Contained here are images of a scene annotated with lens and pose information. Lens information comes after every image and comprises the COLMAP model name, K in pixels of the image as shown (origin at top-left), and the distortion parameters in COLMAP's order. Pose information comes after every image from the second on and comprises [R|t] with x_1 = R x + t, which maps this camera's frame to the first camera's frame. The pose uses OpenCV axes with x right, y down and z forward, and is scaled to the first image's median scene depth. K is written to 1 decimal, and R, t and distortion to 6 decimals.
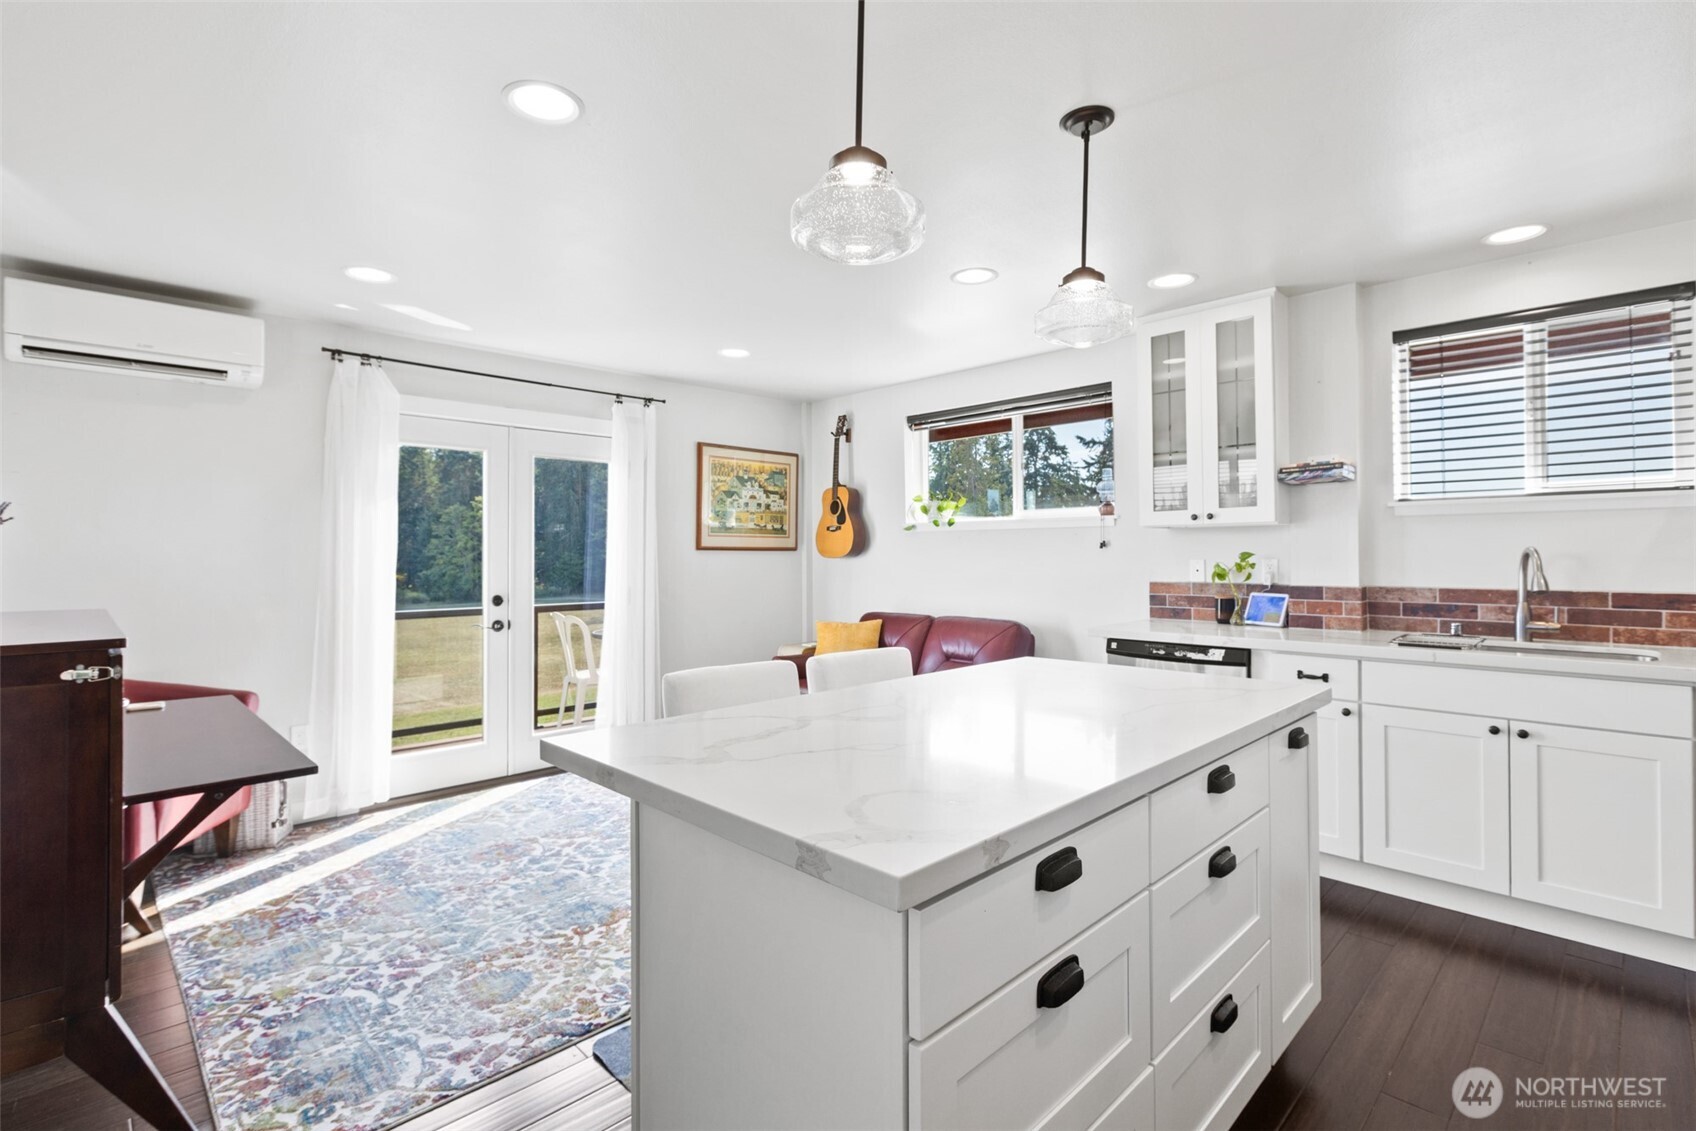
lens RADIAL K [[772.9, 0, 846.7], [0, 772.9, 562.4], [0, 0, 1]] dist [-0.001932, -0.000469]
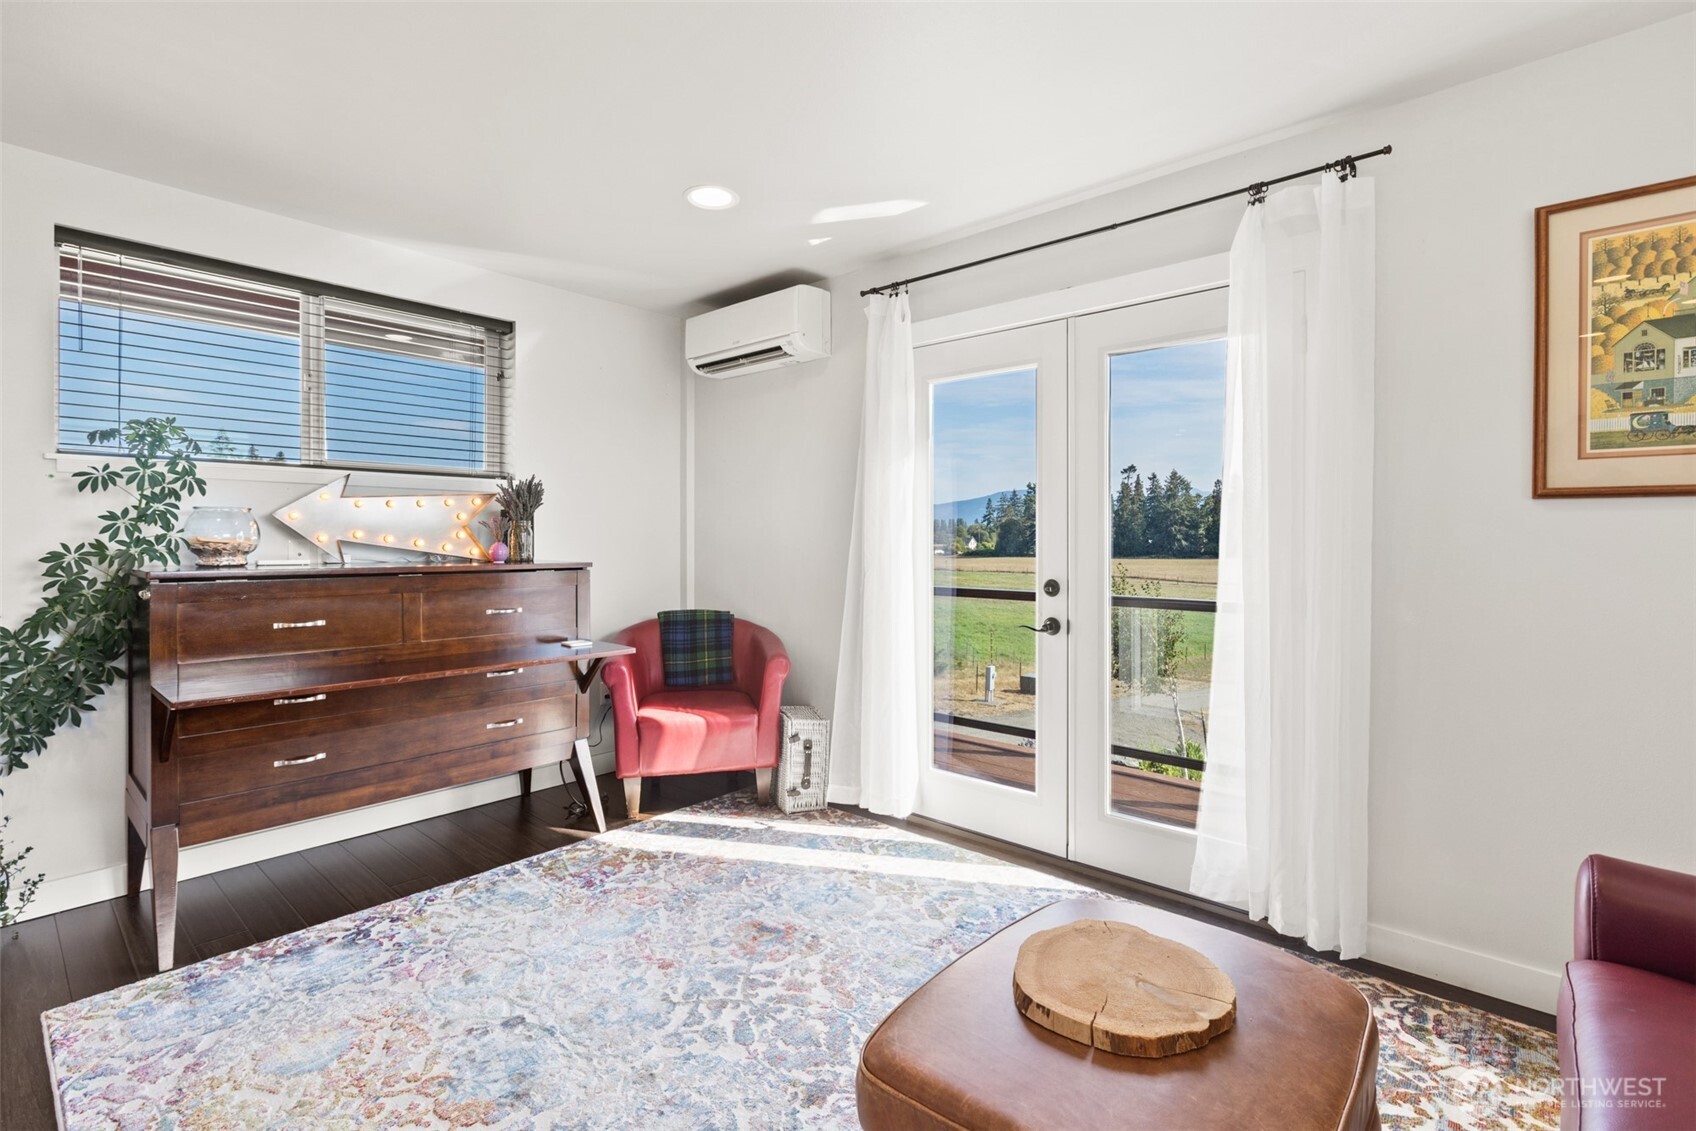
lens RADIAL K [[772.9, 0, 853.8], [0, 772.9, 541.2], [0, 0, 1]] dist [-0.001932, -0.000469]
pose [[0.060466, 0.012333, -0.998094, 0.245158], [-0.006963, 0.999905, 0.011933, 0.003890], [0.998146, 0.006228, 0.060546, 0.985186]]
